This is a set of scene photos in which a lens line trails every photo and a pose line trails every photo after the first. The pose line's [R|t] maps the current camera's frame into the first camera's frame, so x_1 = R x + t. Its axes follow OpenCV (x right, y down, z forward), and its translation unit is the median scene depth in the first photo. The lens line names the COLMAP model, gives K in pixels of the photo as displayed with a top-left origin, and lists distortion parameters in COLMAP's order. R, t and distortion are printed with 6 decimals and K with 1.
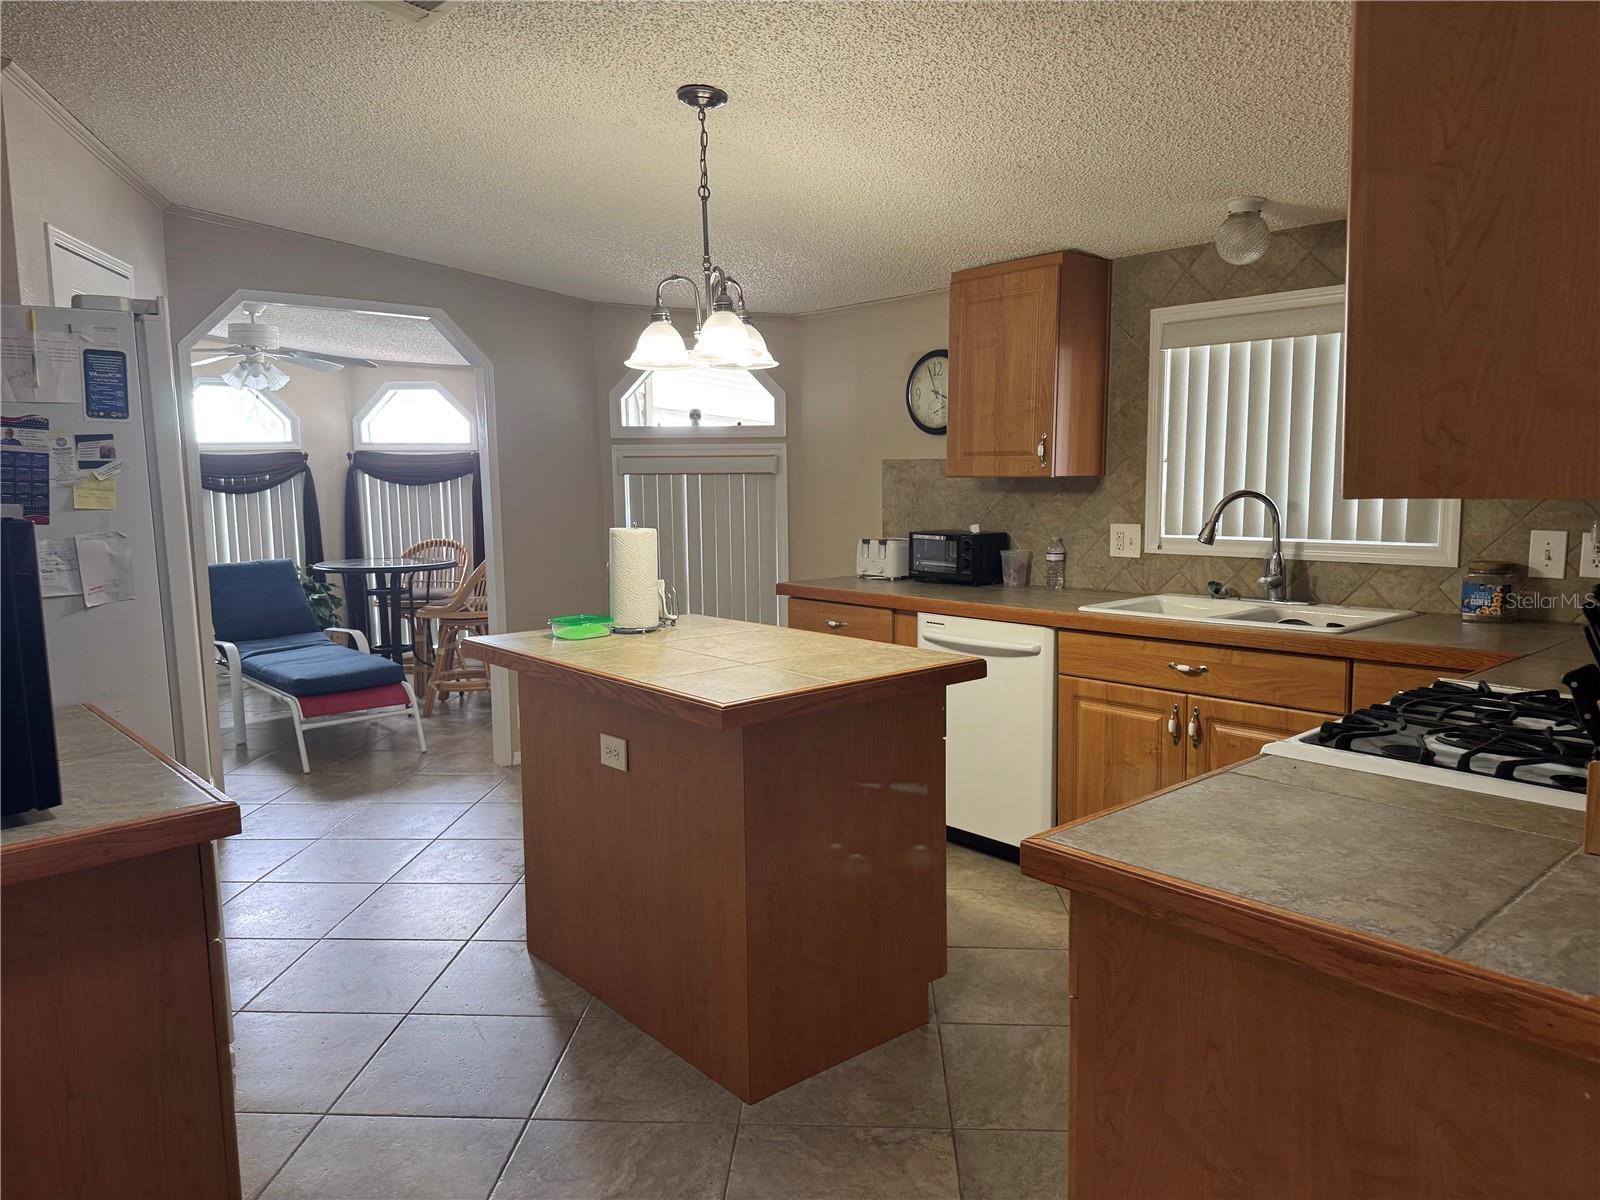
lens RADIAL K [[1119.2, 0, 805.1], [0, 1119.2, 591.9], [0, 0, 1]] dist [0.023310, -0.051633]
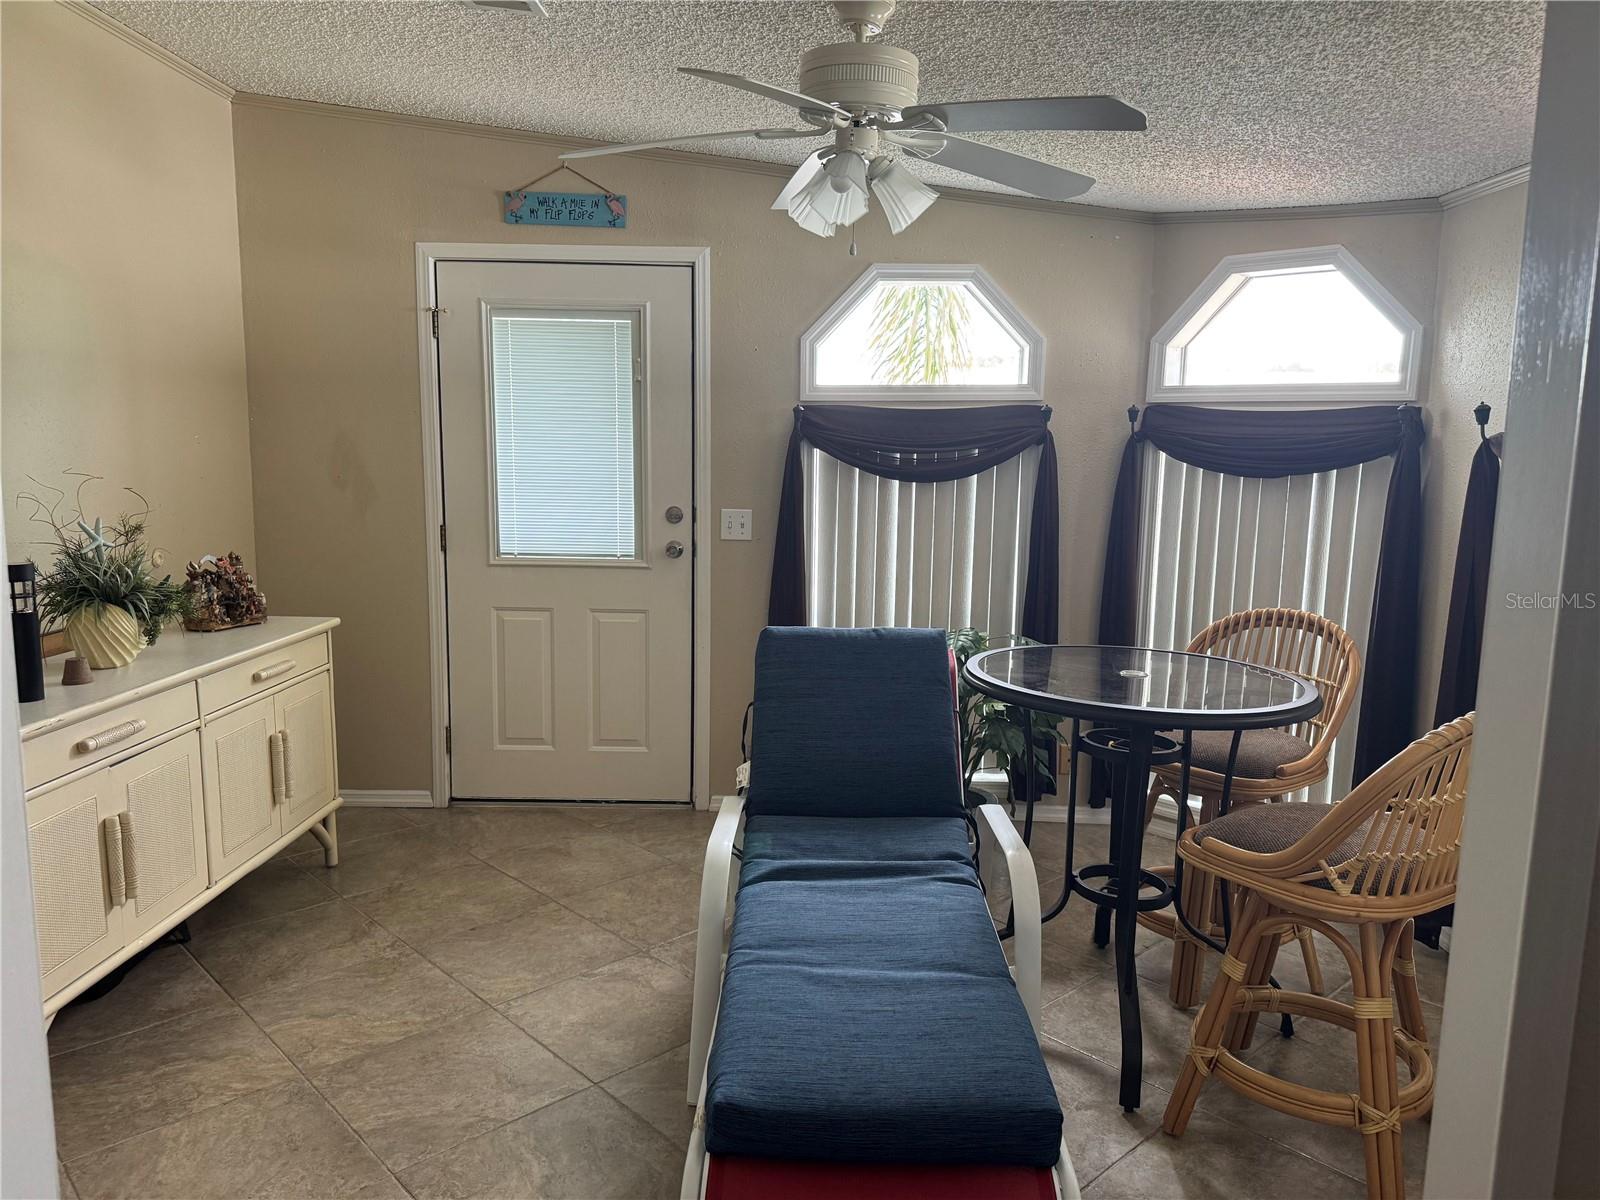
lens RADIAL K [[1119.2, 0, 797.0], [0, 1119.2, 615.4], [0, 0, 1]] dist [0.023310, -0.051633]
pose [[0.723388, 0.127762, -0.678518, -0.168410], [-0.099290, 0.991765, 0.080888, -0.059454], [0.683265, 0.008857, 0.730116, 0.548115]]
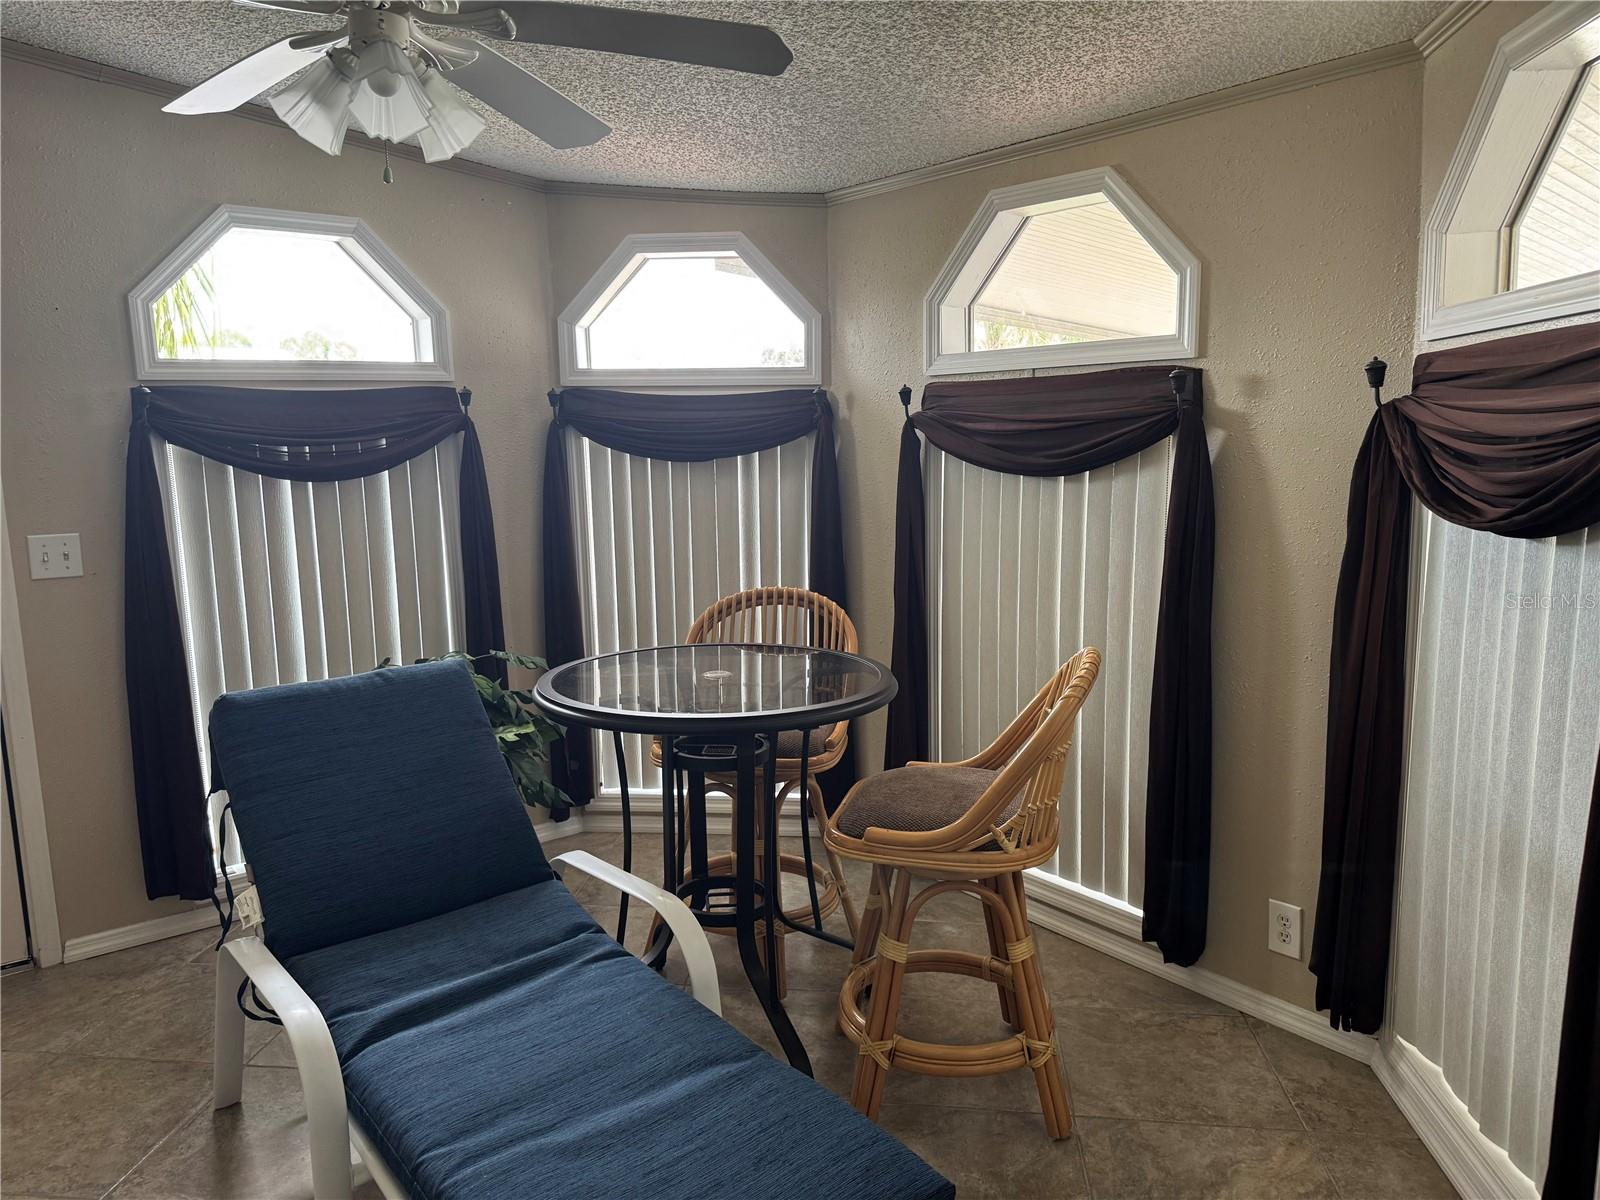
lens RADIAL K [[1119.2, 0, 808.4], [0, 1119.2, 605.4], [0, 0, 1]] dist [0.023310, -0.051633]
pose [[0.998836, 0.010596, -0.047048, -0.285445], [-0.008467, 0.998941, 0.045224, -0.058775], [0.047477, -0.044773, 0.997868, 0.553609]]
